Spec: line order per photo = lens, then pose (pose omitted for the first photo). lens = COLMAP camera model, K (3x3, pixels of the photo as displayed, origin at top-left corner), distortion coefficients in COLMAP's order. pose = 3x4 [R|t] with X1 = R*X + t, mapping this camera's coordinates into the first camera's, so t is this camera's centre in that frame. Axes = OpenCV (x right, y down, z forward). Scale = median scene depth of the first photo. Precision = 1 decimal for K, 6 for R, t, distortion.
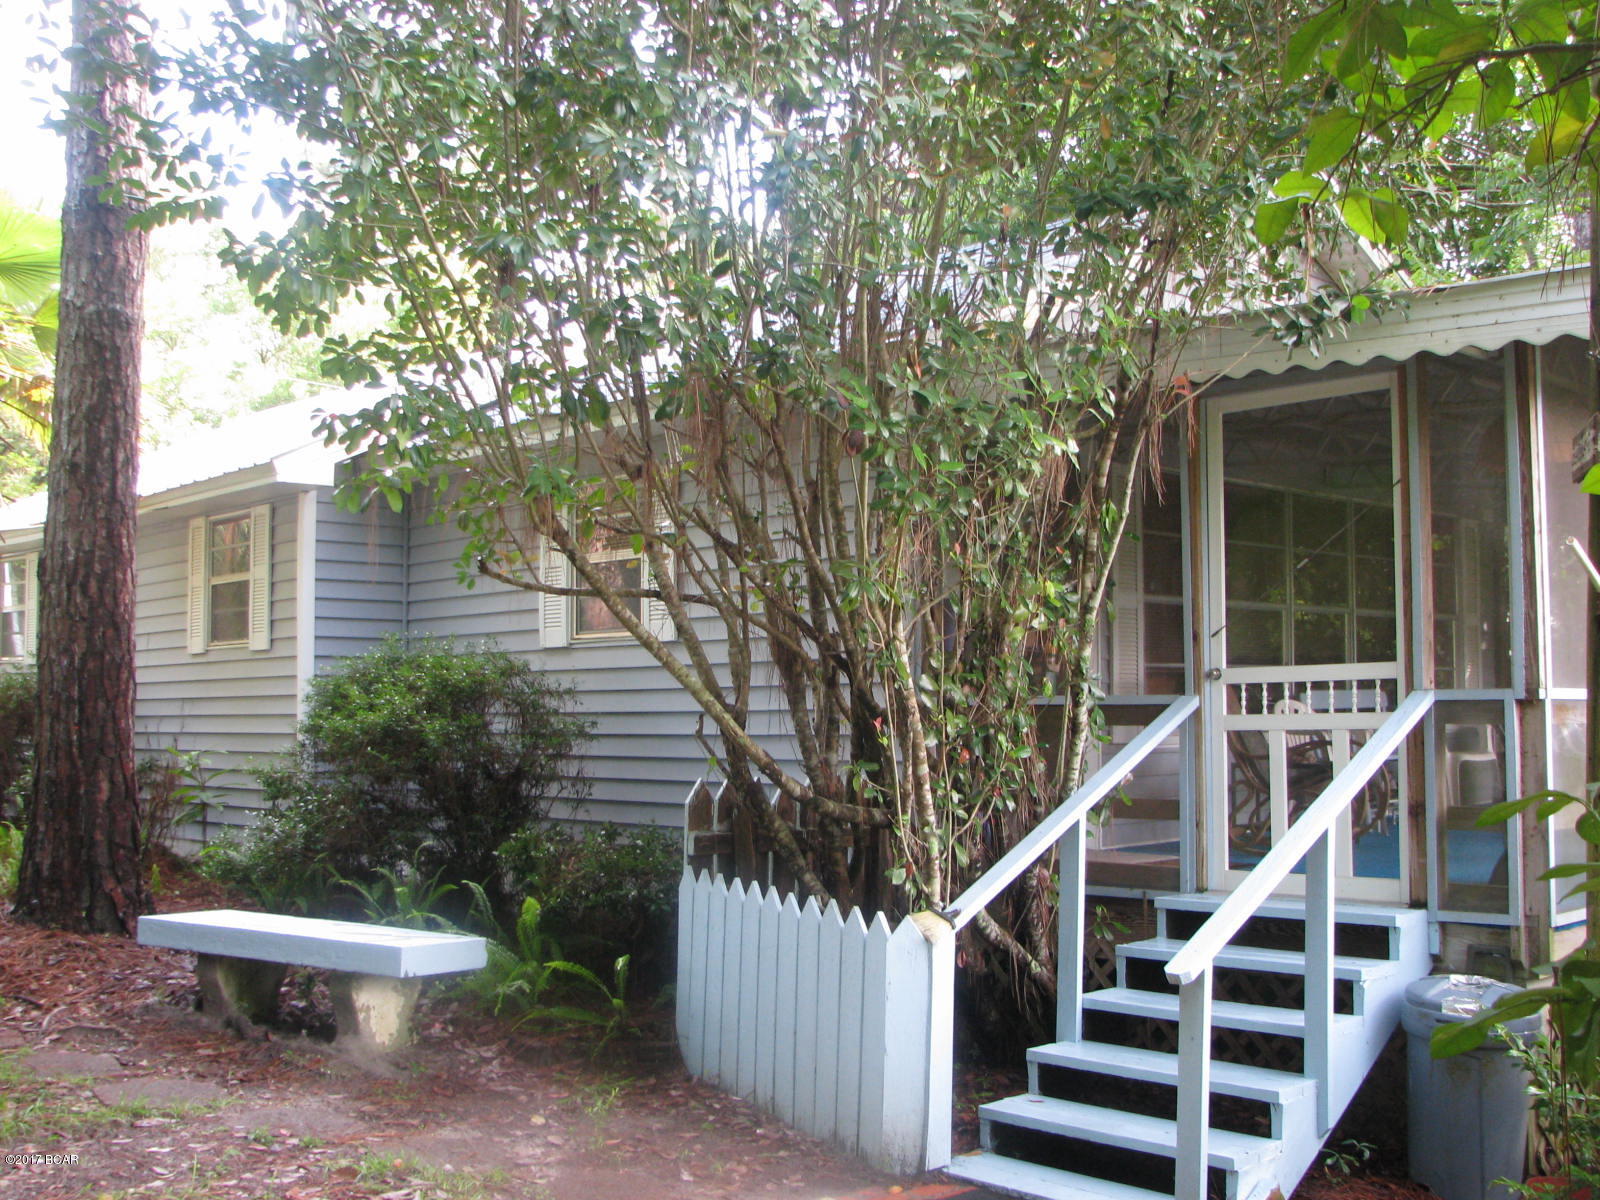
lens RADIAL K [[1730.9, 0, 811.1], [0, 1730.9, 610.0], [0, 0, 1]] dist [-0.203297, 0.280740]
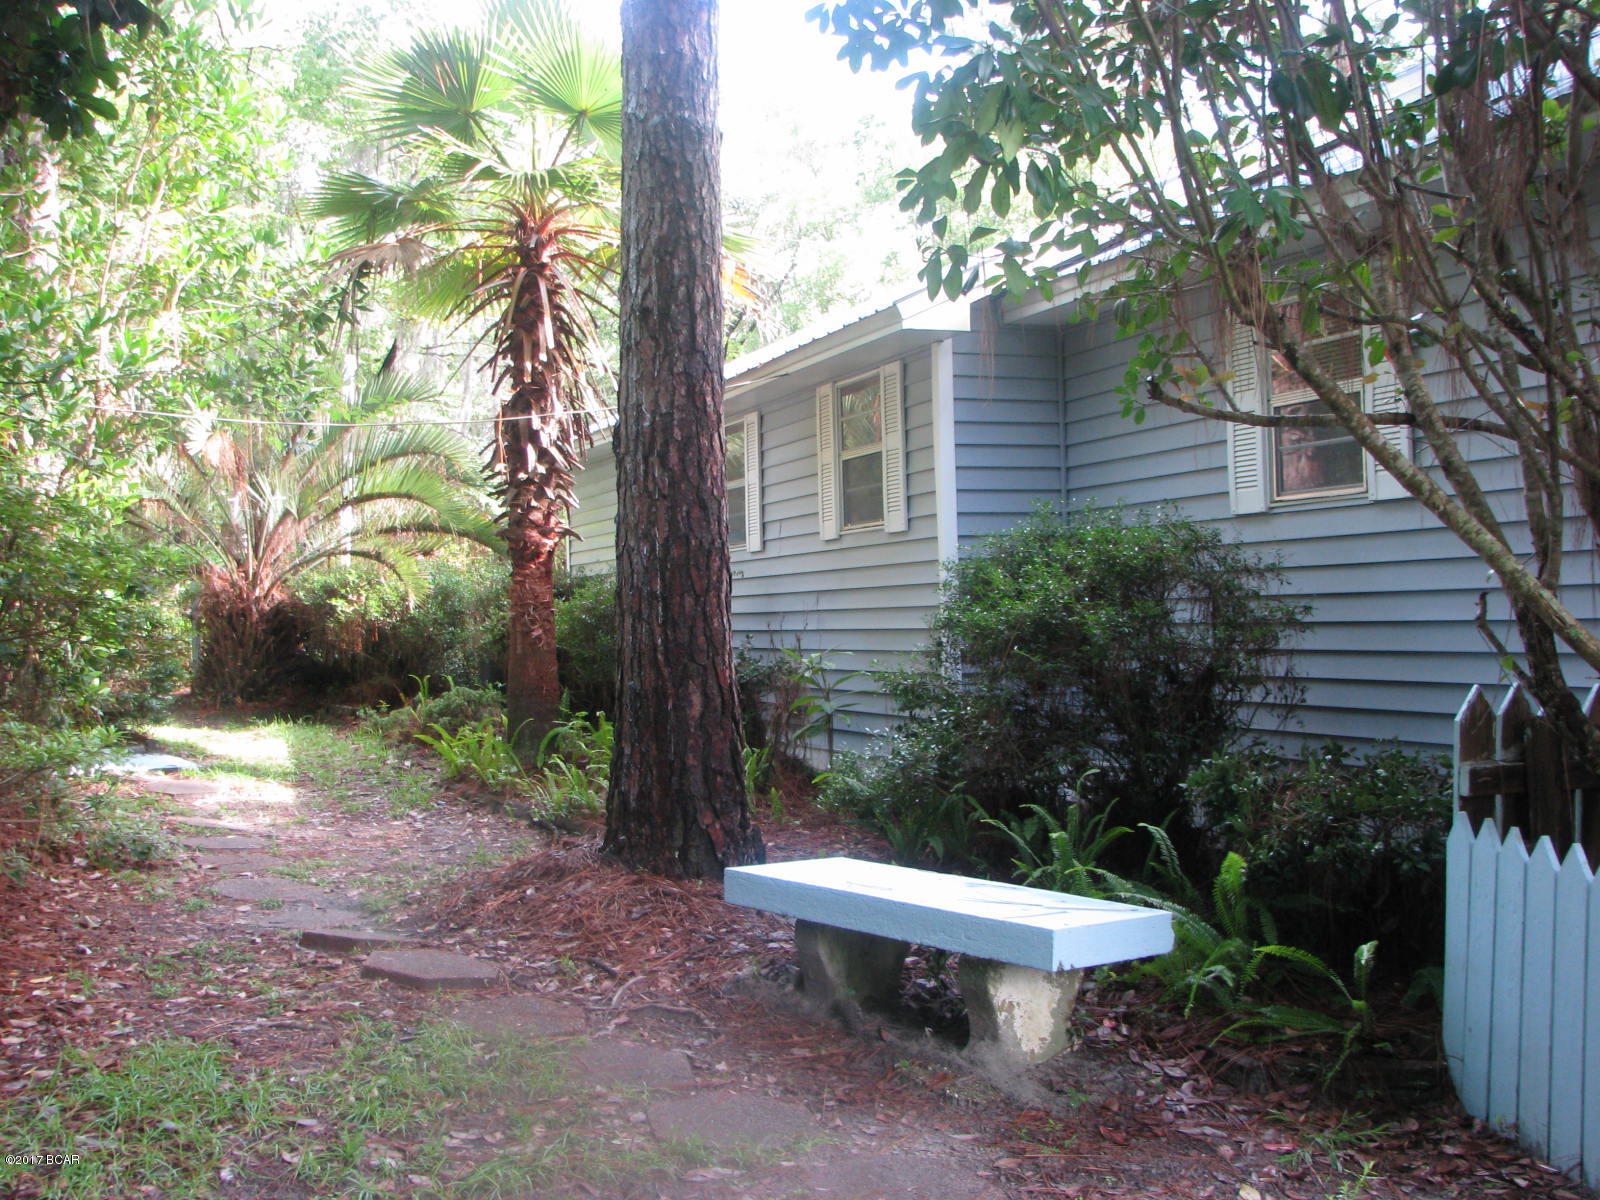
lens RADIAL K [[1730.9, 0, 811.1], [0, 1730.9, 610.0], [0, 0, 1]] dist [-0.203297, 0.280740]
pose [[0.924816, -0.018488, -0.379966, -0.051184], [0.043466, 0.997413, 0.057260, 0.016438], [0.377924, -0.069471, 0.923227, 0.265103]]
